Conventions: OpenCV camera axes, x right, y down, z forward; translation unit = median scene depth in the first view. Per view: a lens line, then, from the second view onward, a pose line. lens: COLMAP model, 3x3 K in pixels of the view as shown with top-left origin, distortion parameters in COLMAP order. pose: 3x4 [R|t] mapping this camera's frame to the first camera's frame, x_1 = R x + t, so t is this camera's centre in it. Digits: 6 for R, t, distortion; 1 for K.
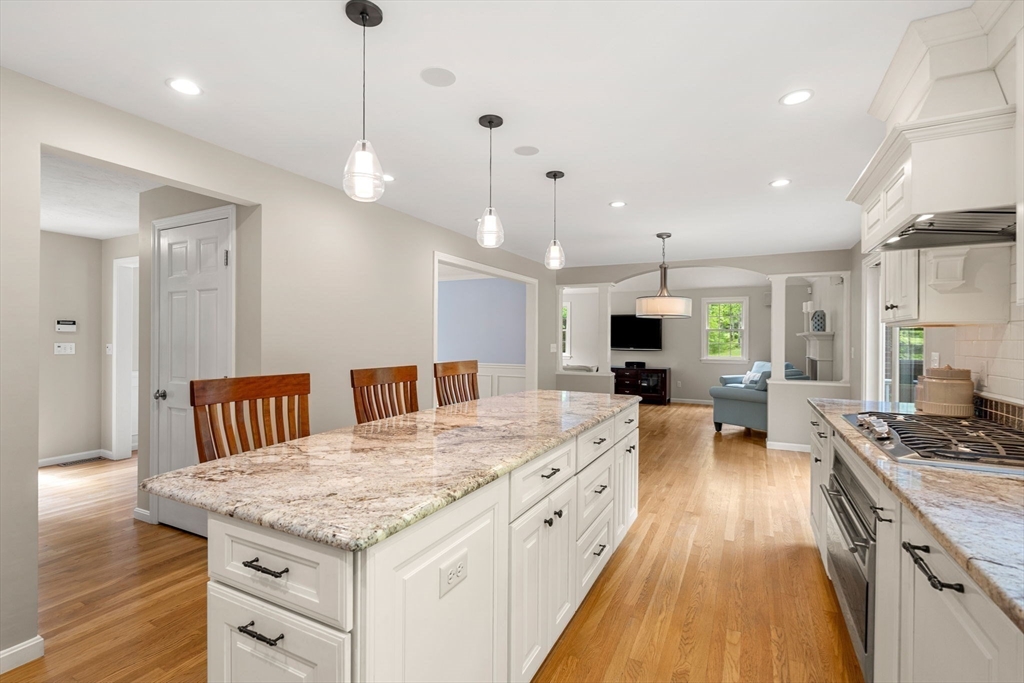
lens RADIAL K [[470.6, 0, 506.3], [0, 470.6, 339.2], [0, 0, 1]] dist [-0.001585, 0.000788]
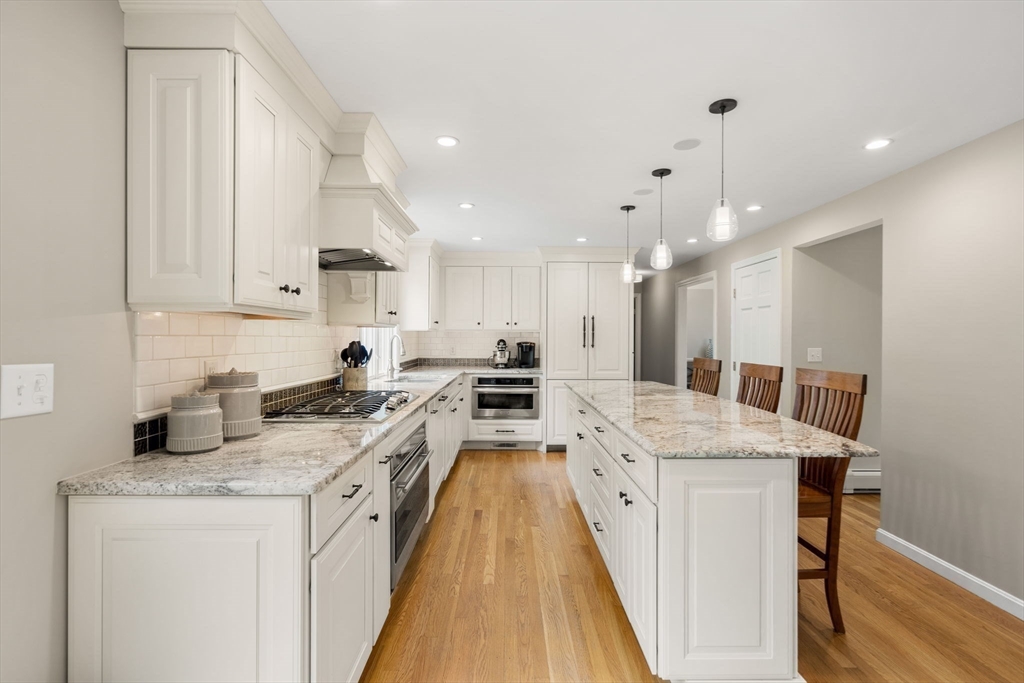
lens RADIAL K [[470.6, 0, 506.3], [0, 470.6, 339.2], [0, 0, 1]] dist [-0.001585, 0.000788]
pose [[-0.882631, -0.011185, -0.469933, 0.345188], [-0.012409, 0.999923, -0.000493, 0.001751], [0.469903, 0.005397, -0.882702, 0.697508]]
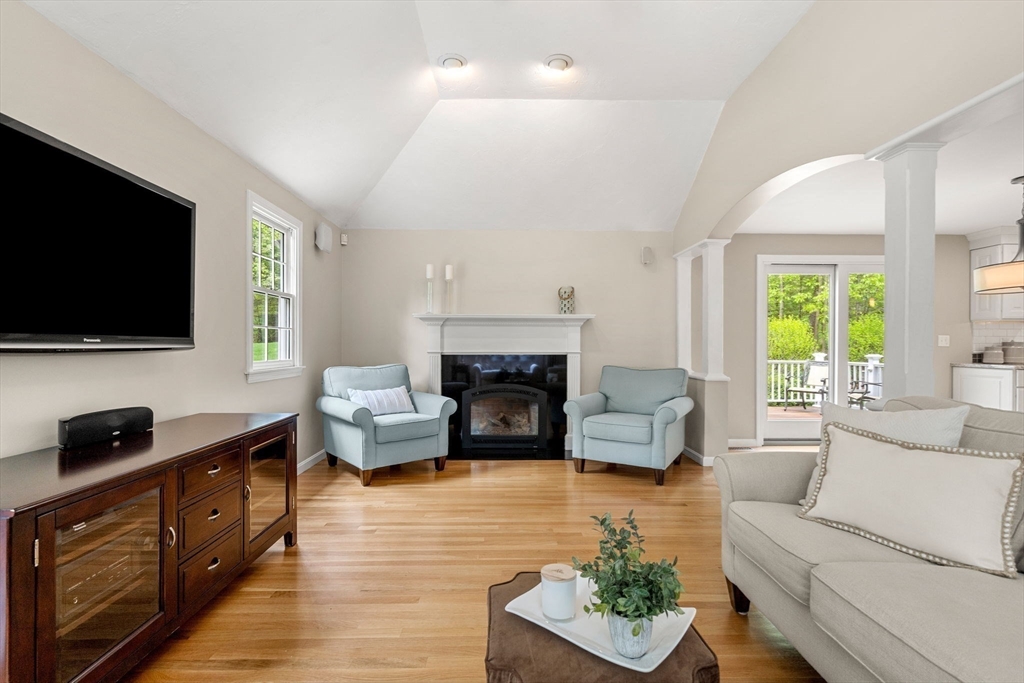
lens RADIAL K [[469.0, 0, 513.9], [0, 469.0, 347.2], [0, 0, 1]] dist [-0.002765, 0.001520]
pose [[-0.477801, -0.014938, 0.878341, 0.048790], [-0.006912, 0.999888, 0.013245, 0.029393], [-0.878441, 0.000257, -0.477851, 1.542388]]
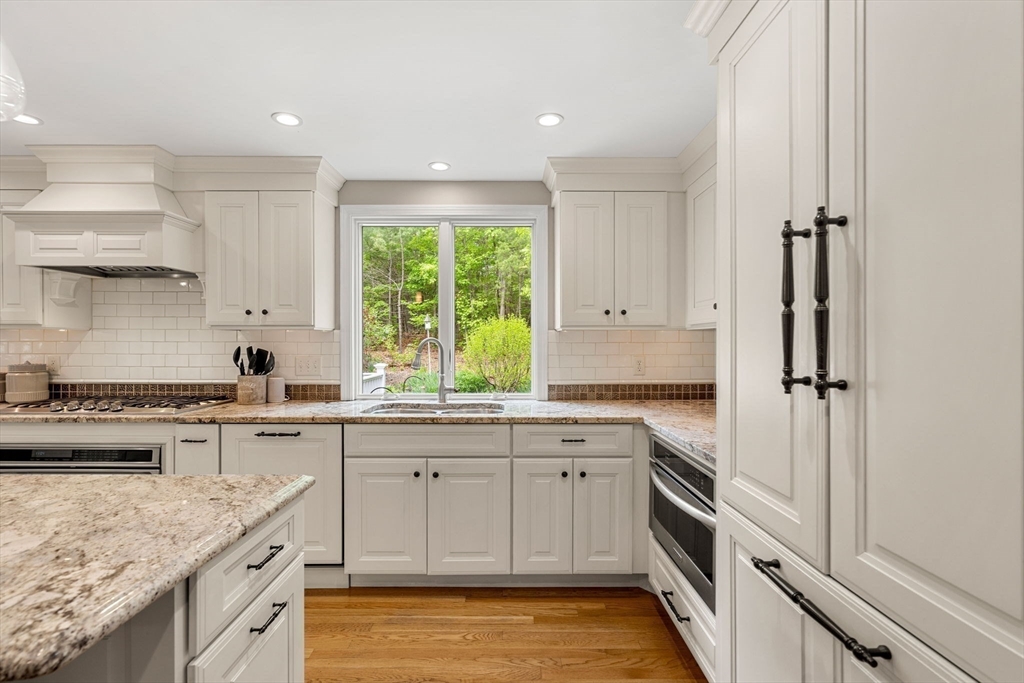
lens RADIAL K [[469.0, 0, 513.9], [0, 469.0, 347.2], [0, 0, 1]] dist [-0.002765, 0.001520]
pose [[-0.467927, -0.016942, 0.883605, -0.285144], [-0.003279, 0.999843, 0.017435, -0.002851], [-0.883761, 0.005261, -0.467909, 0.164848]]
